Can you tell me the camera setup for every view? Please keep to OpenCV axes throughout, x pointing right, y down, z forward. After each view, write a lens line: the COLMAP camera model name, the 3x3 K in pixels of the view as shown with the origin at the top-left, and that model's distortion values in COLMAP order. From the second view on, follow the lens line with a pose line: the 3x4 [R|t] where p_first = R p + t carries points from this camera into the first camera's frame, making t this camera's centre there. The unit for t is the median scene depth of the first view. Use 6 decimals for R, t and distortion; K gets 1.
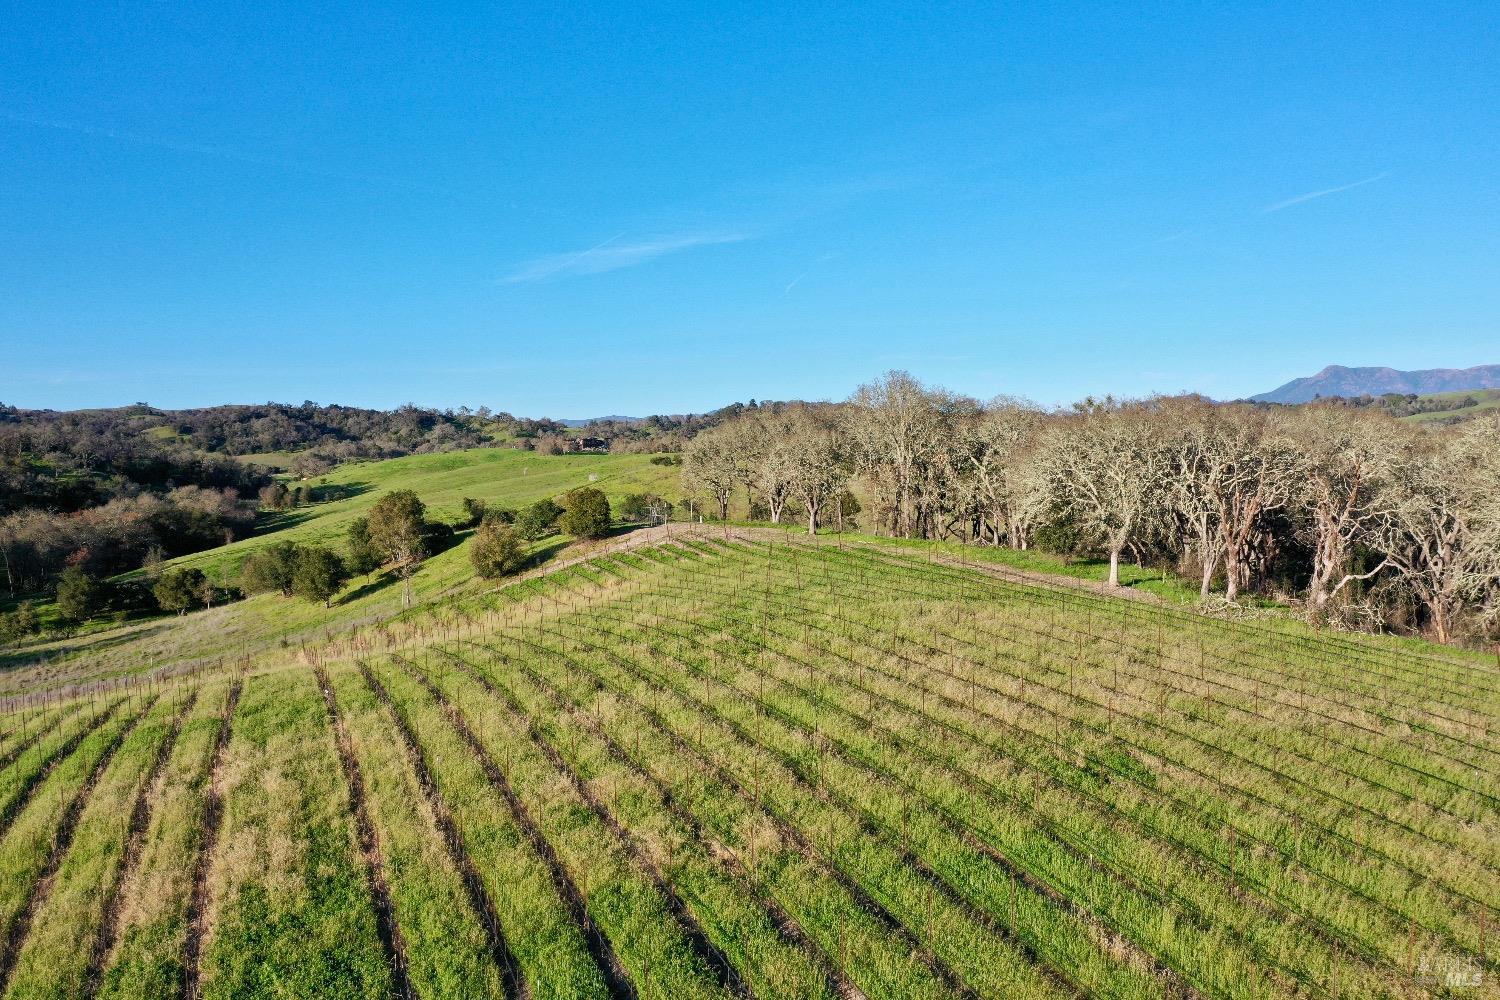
lens RADIAL K [[1211.2, 0, 750.0], [0, 1211.2, 500.0], [0, 0, 1]] dist [0.001303, 0.000843]
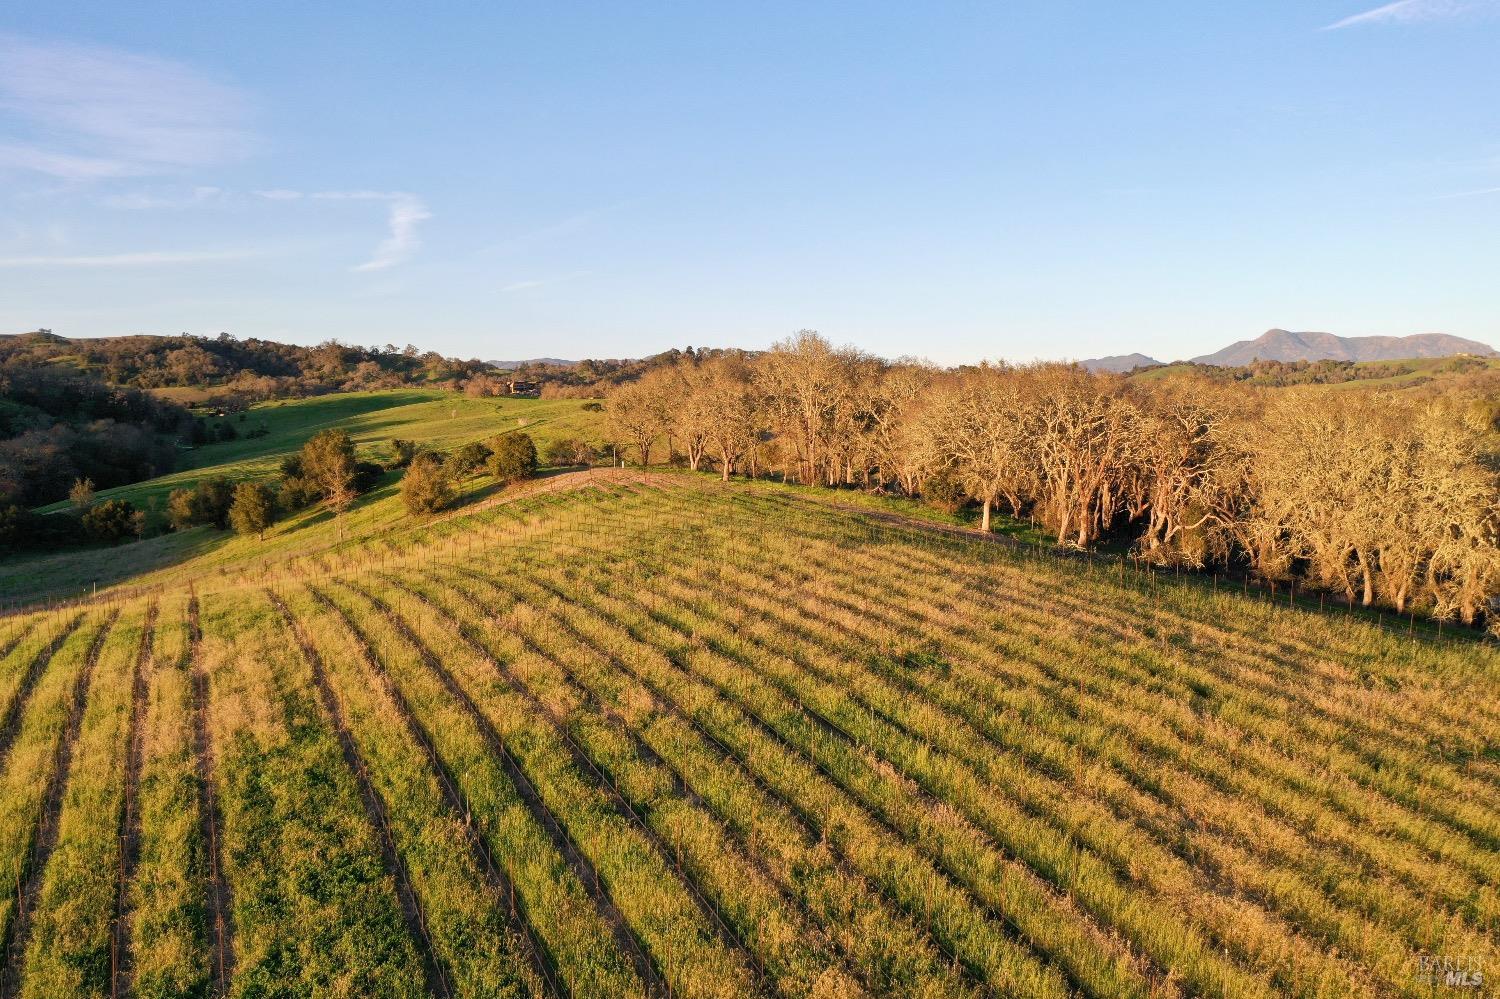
lens RADIAL K [[1242.1, 0, 751.4], [0, 1242.1, 491.5], [0, 0, 1]] dist [0.002777, 0.000984]
pose [[0.998279, 0.024396, 0.053321, 0.017390], [-0.026164, 0.999122, 0.032718, 0.001442], [-0.052476, -0.034056, 0.998041, -0.109794]]
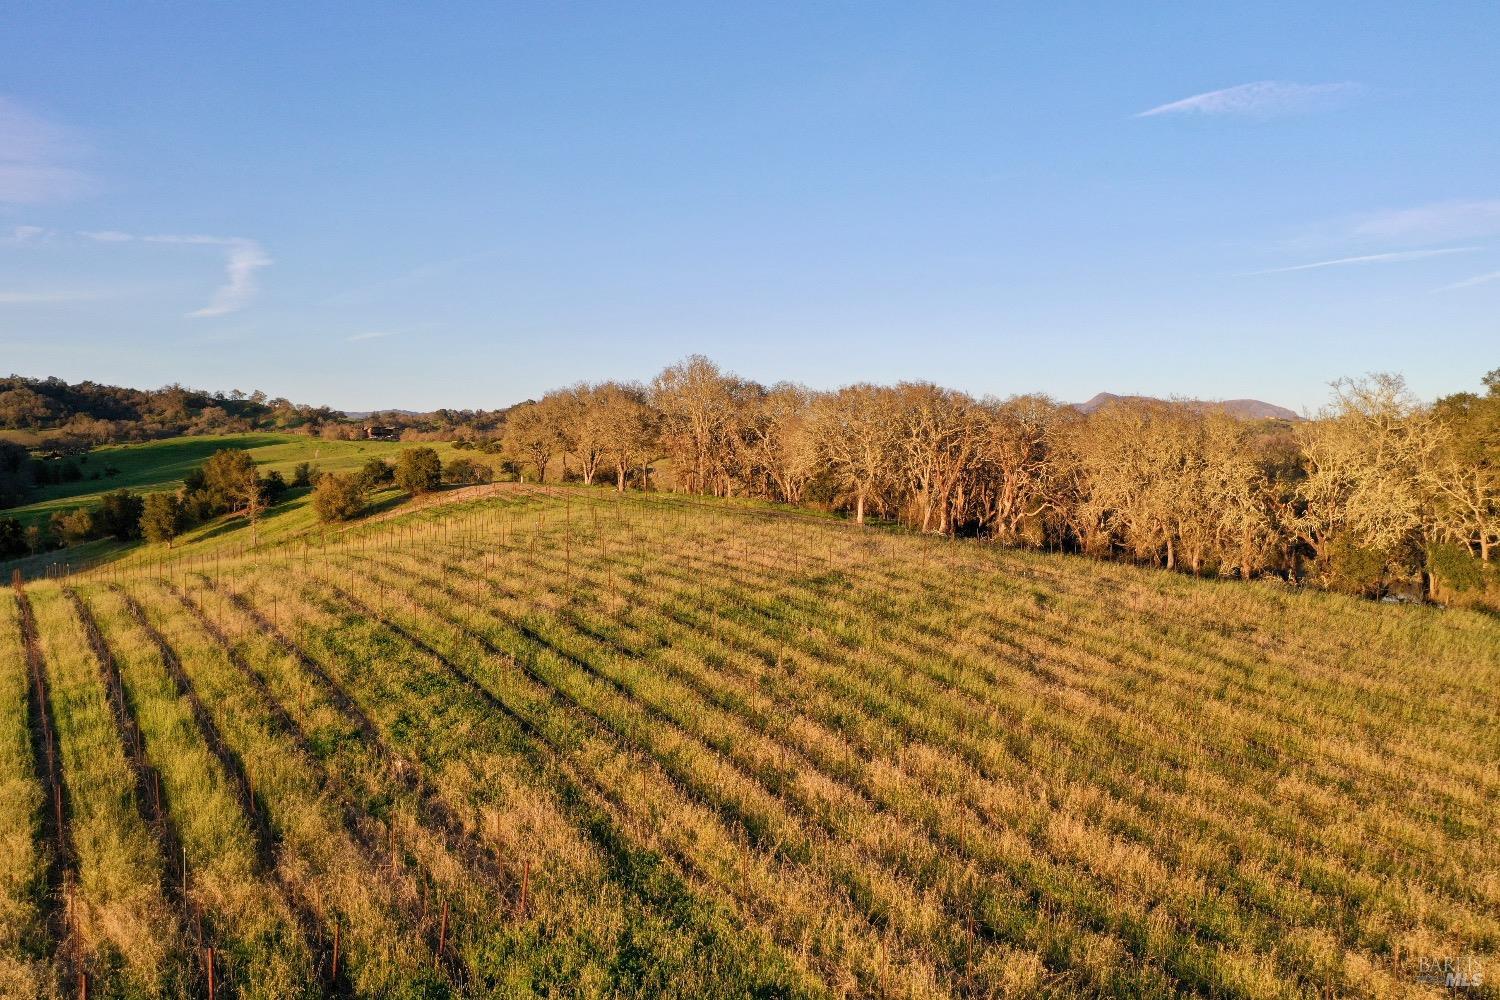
lens RADIAL K [[1235.0, 0, 750.3], [0, 1235.0, 482.4], [0, 0, 1]] dist [-0.000243, 0.003070]
pose [[0.984862, 0.035744, 0.169615, -0.033188], [-0.032398, 0.999223, -0.022453, 0.048230], [-0.170285, 0.016618, 0.985255, -0.229456]]
